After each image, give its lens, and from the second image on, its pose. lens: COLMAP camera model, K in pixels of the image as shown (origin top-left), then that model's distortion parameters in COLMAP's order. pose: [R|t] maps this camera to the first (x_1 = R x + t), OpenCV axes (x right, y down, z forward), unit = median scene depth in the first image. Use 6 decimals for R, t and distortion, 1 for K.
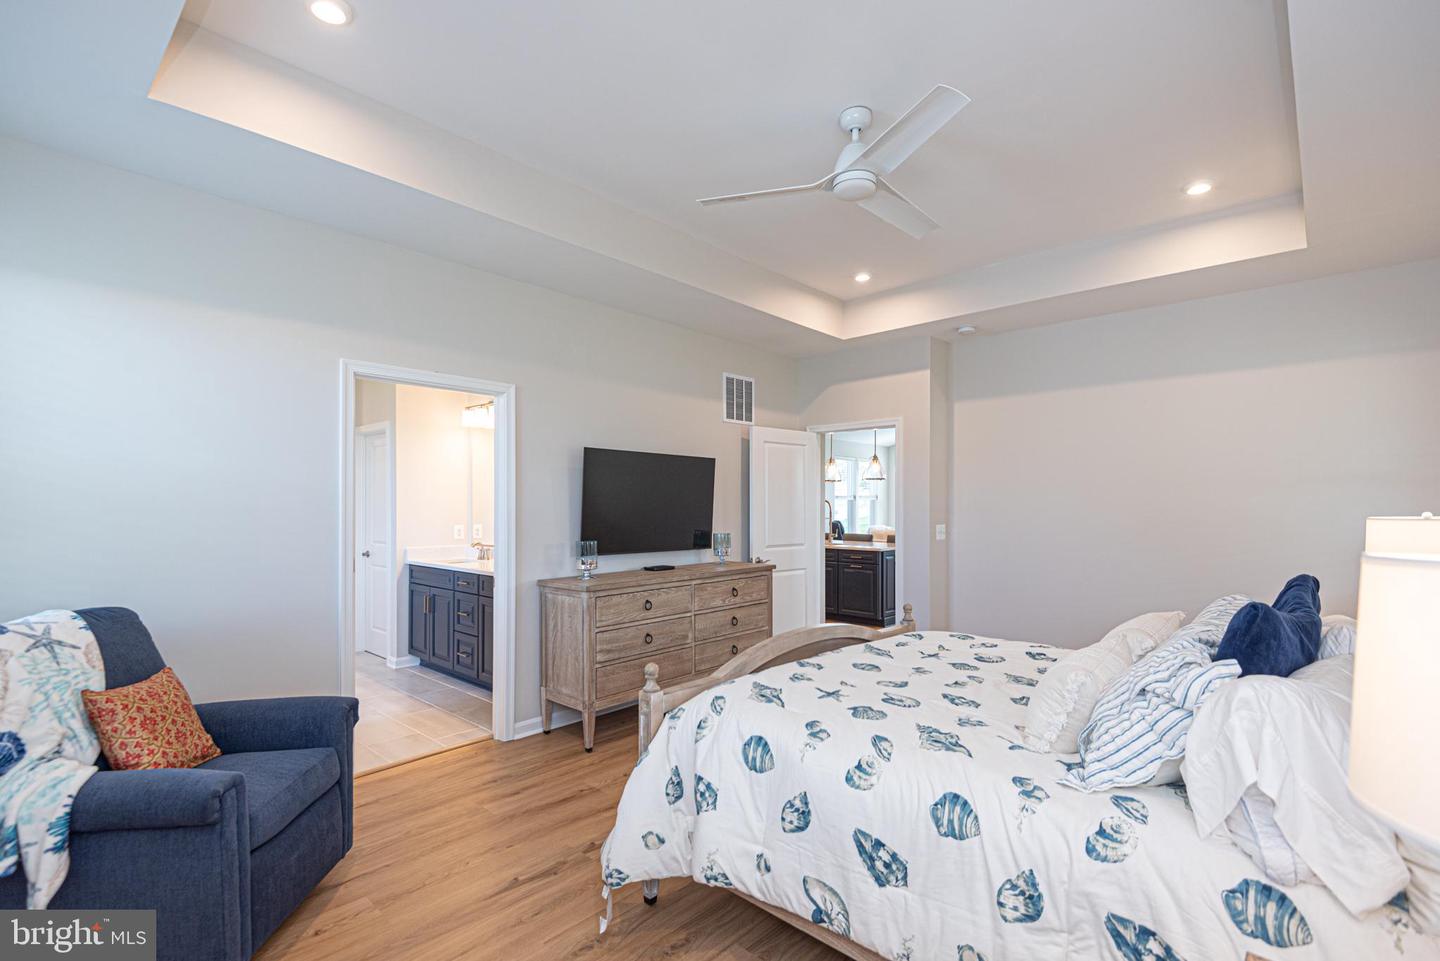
lens RADIAL K [[664.0, 0, 719.3], [0, 664.0, 490.2], [0, 0, 1]] dist [0.034943, -0.020278]
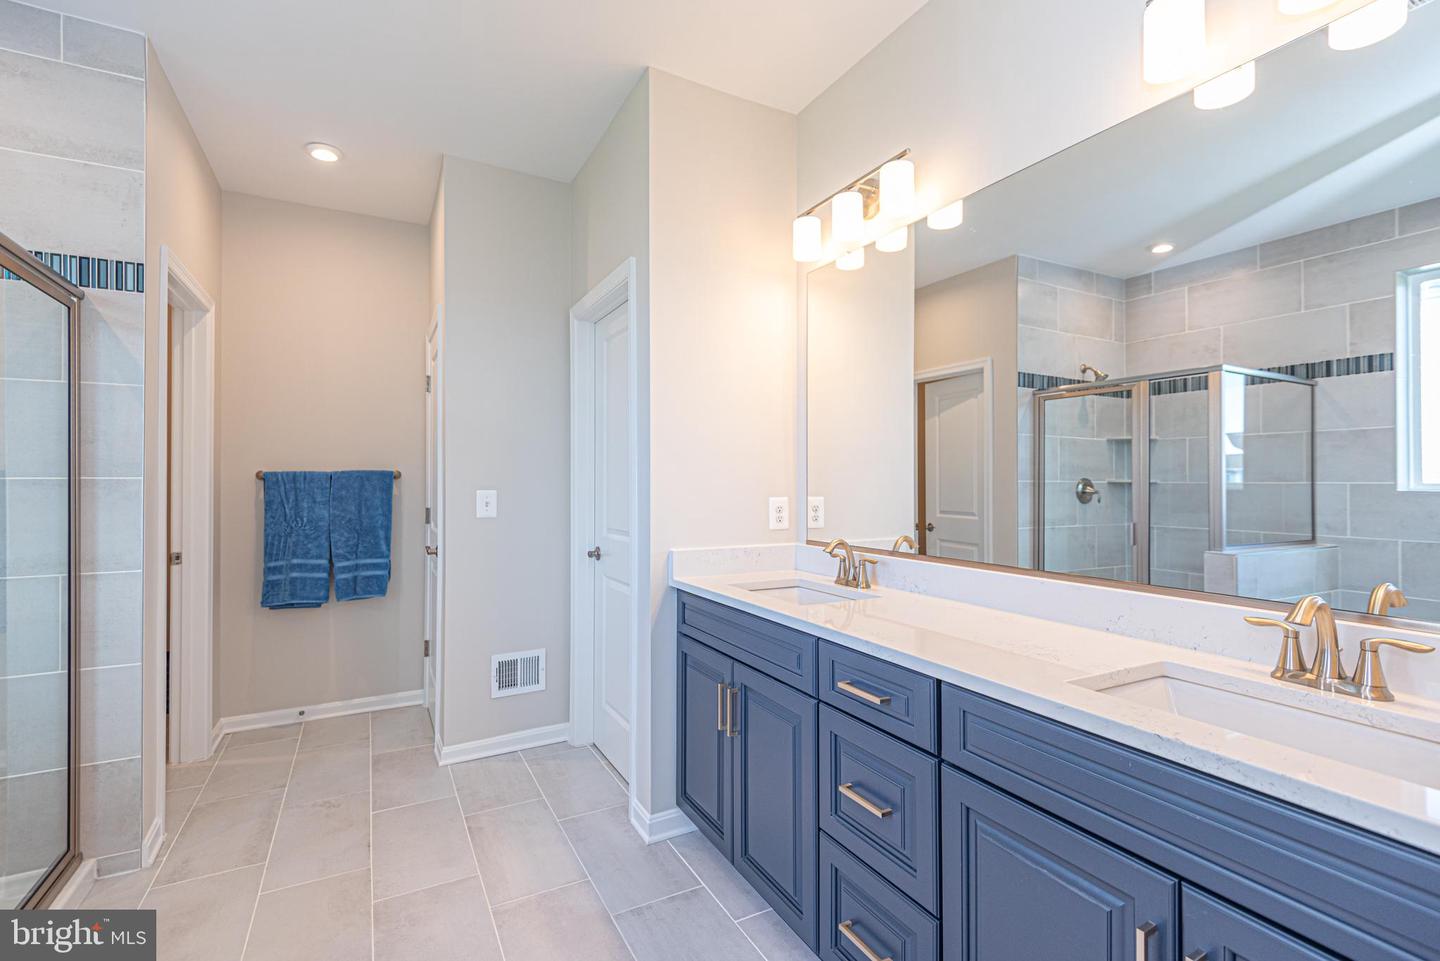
lens RADIAL K [[658.9, 0, 726.7], [0, 658.9, 480.2], [0, 0, 1]] dist [0.041340, -0.020034]
pose [[0.948739, 0.008374, -0.315949, -0.305825], [-0.002496, 0.999816, 0.019002, 0.035511], [0.316050, -0.017240, 0.948586, 0.622220]]
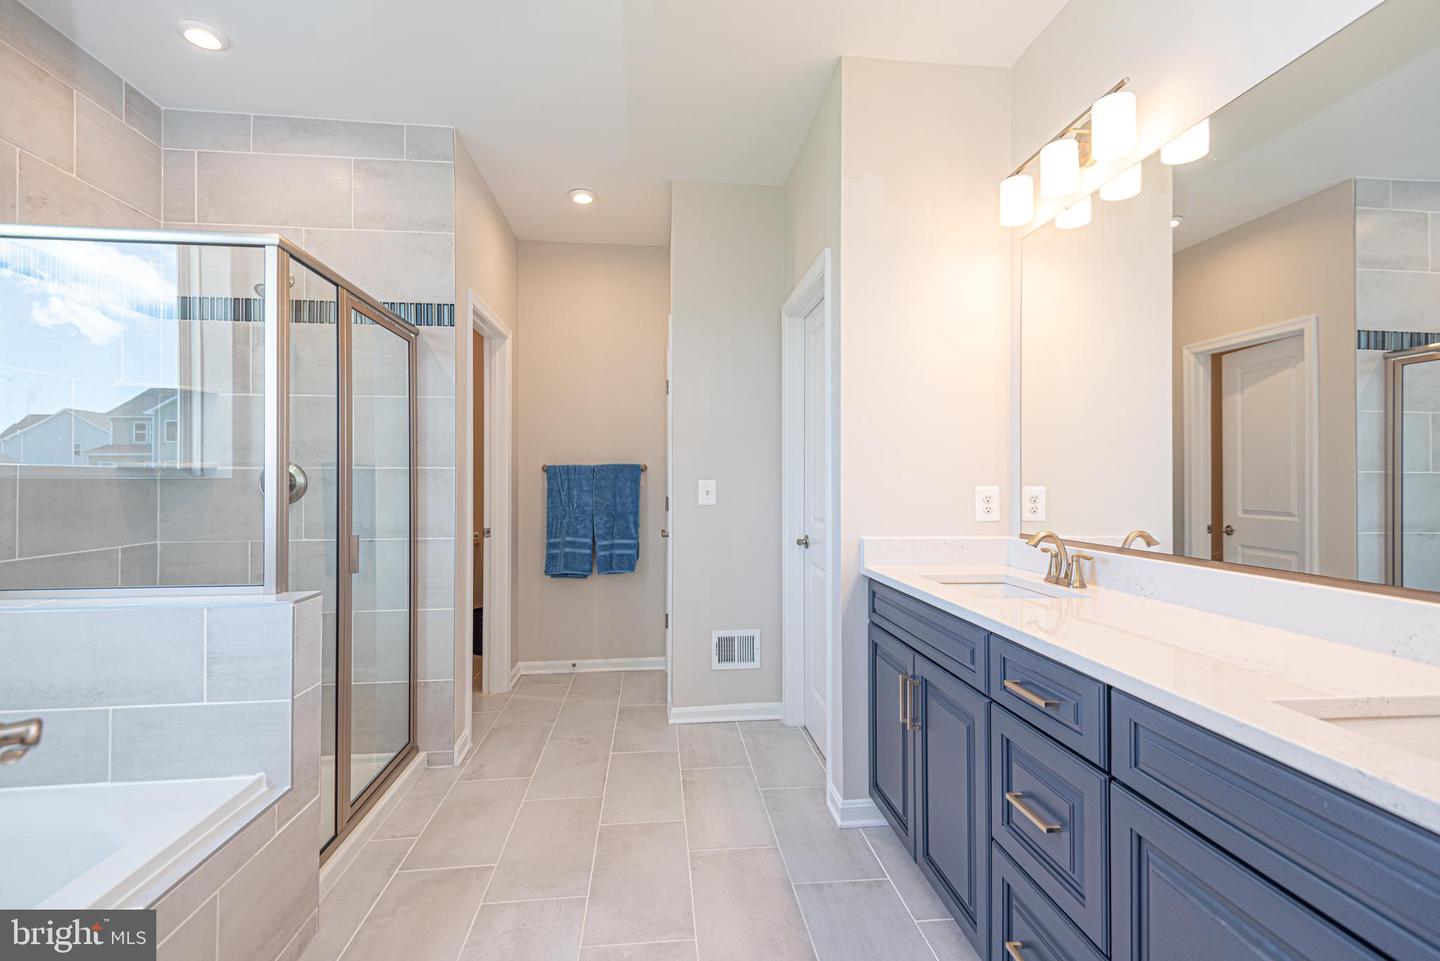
lens RADIAL K [[658.9, 0, 726.7], [0, 658.9, 480.2], [0, 0, 1]] dist [0.041340, -0.020034]
pose [[0.757944, 0.009558, -0.652250, -0.265472], [0.005089, 0.999776, 0.020565, 0.042413], [0.652300, -0.018906, 0.757725, 0.636267]]
